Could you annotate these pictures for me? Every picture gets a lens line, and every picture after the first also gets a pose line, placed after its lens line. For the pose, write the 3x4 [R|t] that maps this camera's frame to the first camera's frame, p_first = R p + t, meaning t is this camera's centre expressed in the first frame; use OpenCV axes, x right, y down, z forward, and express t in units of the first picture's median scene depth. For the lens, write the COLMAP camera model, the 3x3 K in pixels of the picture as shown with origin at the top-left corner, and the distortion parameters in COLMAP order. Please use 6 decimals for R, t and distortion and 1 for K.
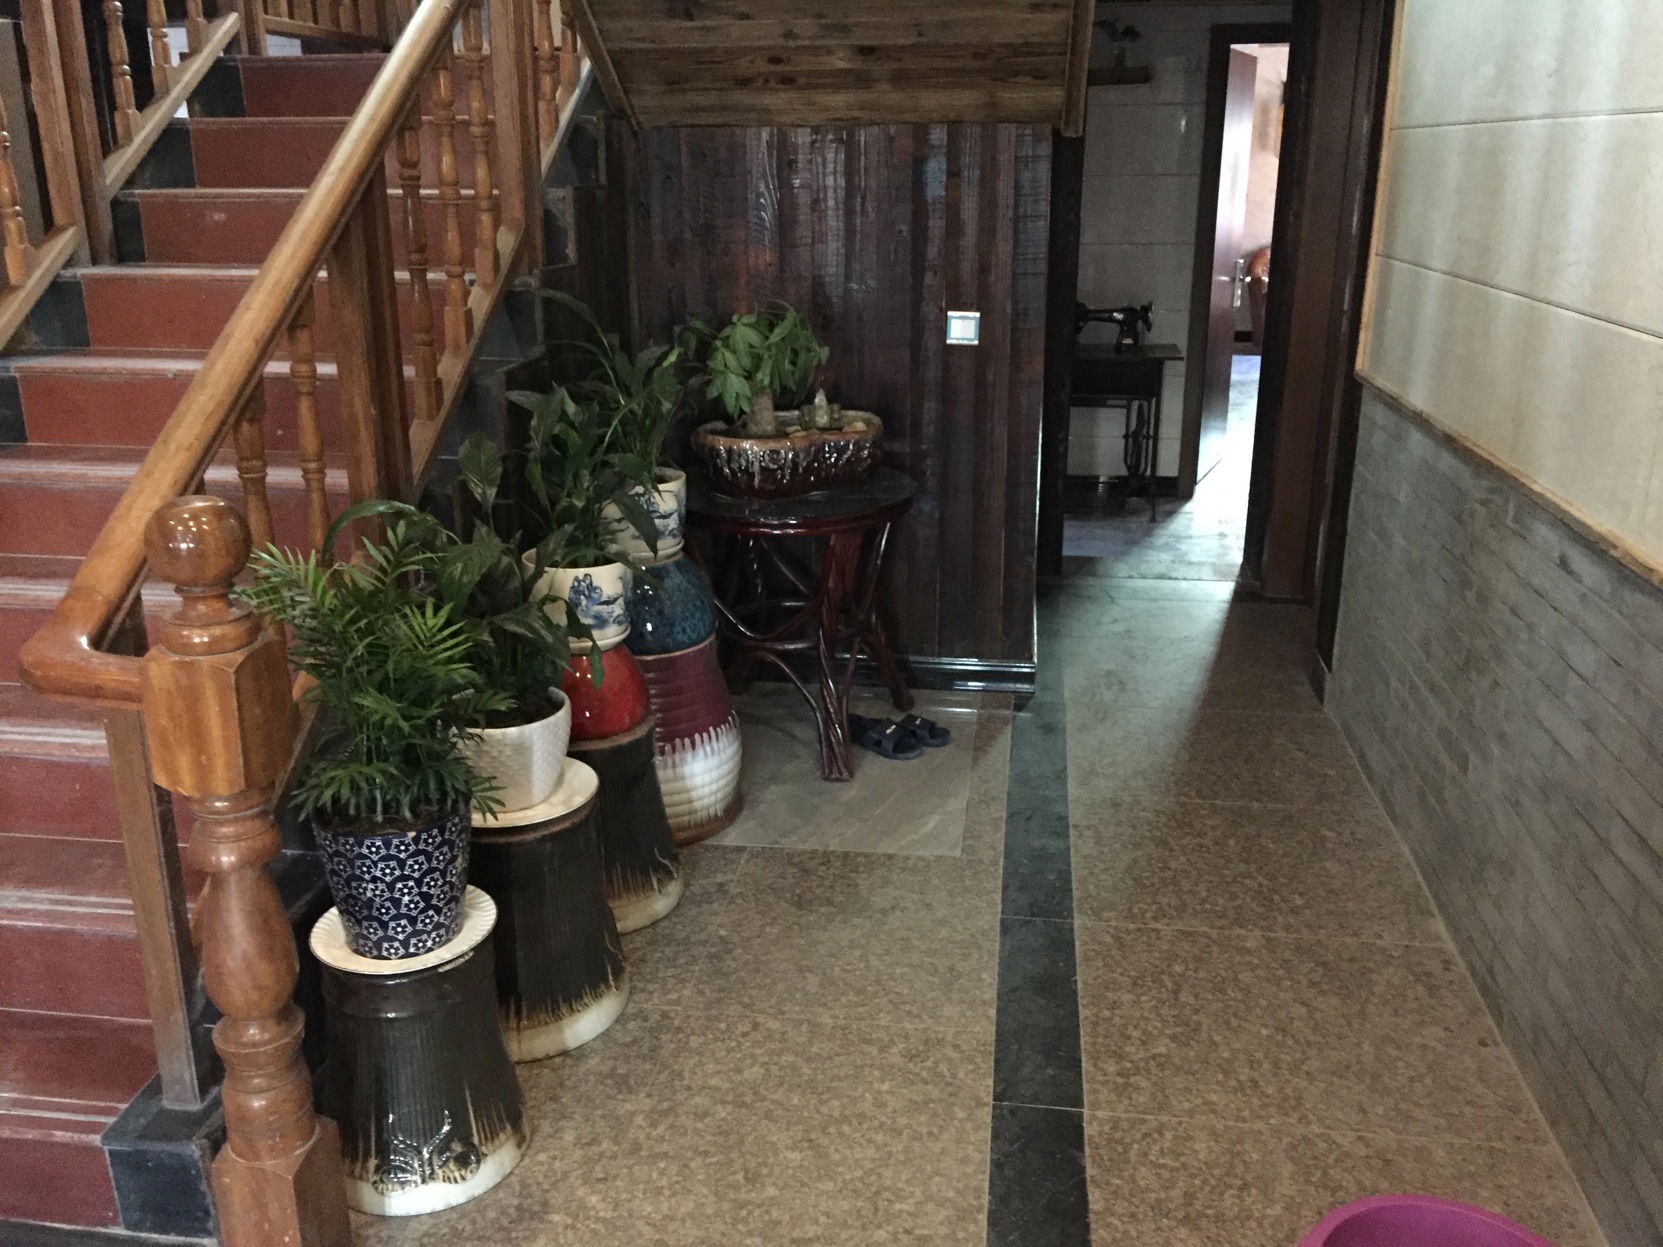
lens RADIAL K [[1416.3, 0, 830.9], [0, 1416.3, 621.9], [0, 0, 1]] dist [-0.002022, -0.002042]
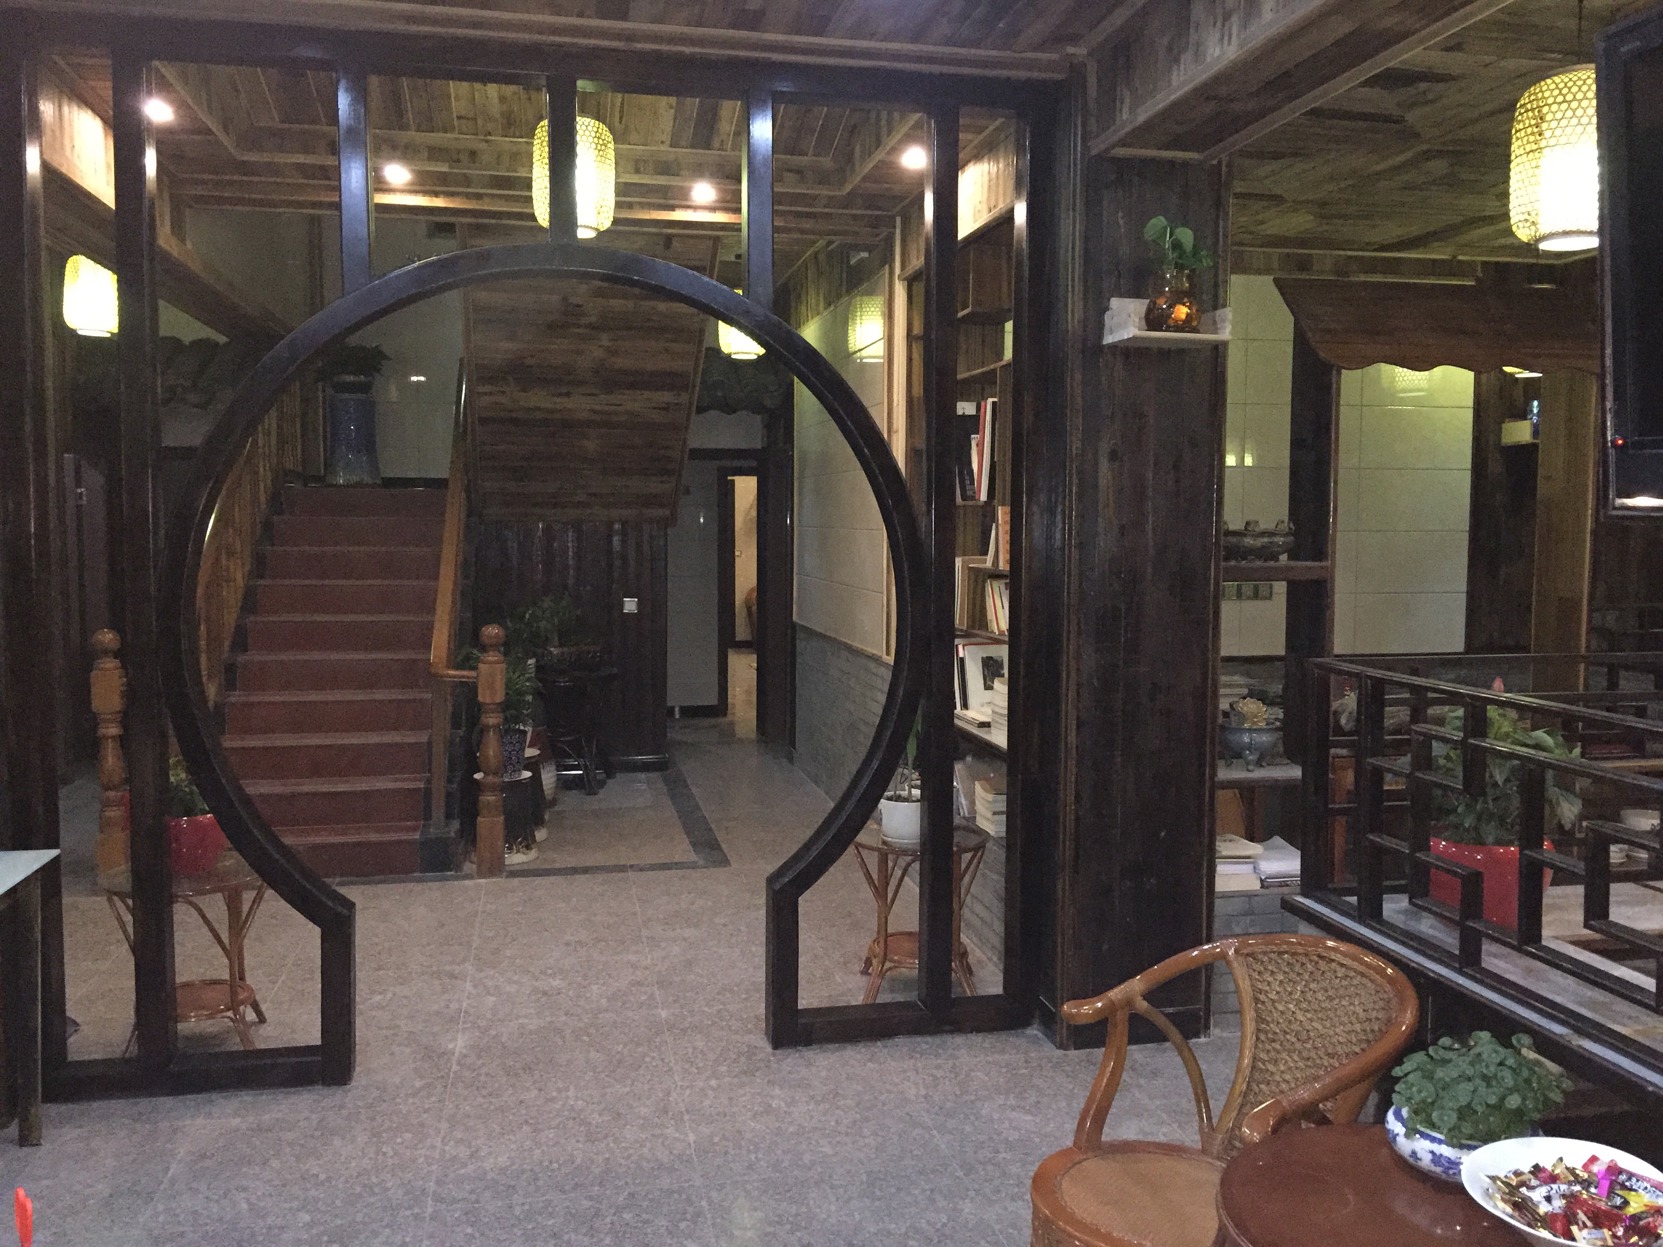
lens RADIAL K [[1416.3, 0, 832.7], [0, 1416.3, 620.3], [0, 0, 1]] dist [-0.002022, -0.002042]
pose [[0.941246, -0.016513, 0.337319, -0.387593], [0.097242, 0.969756, -0.223867, 0.376651], [-0.323420, 0.243516, 0.914385, -1.251653]]
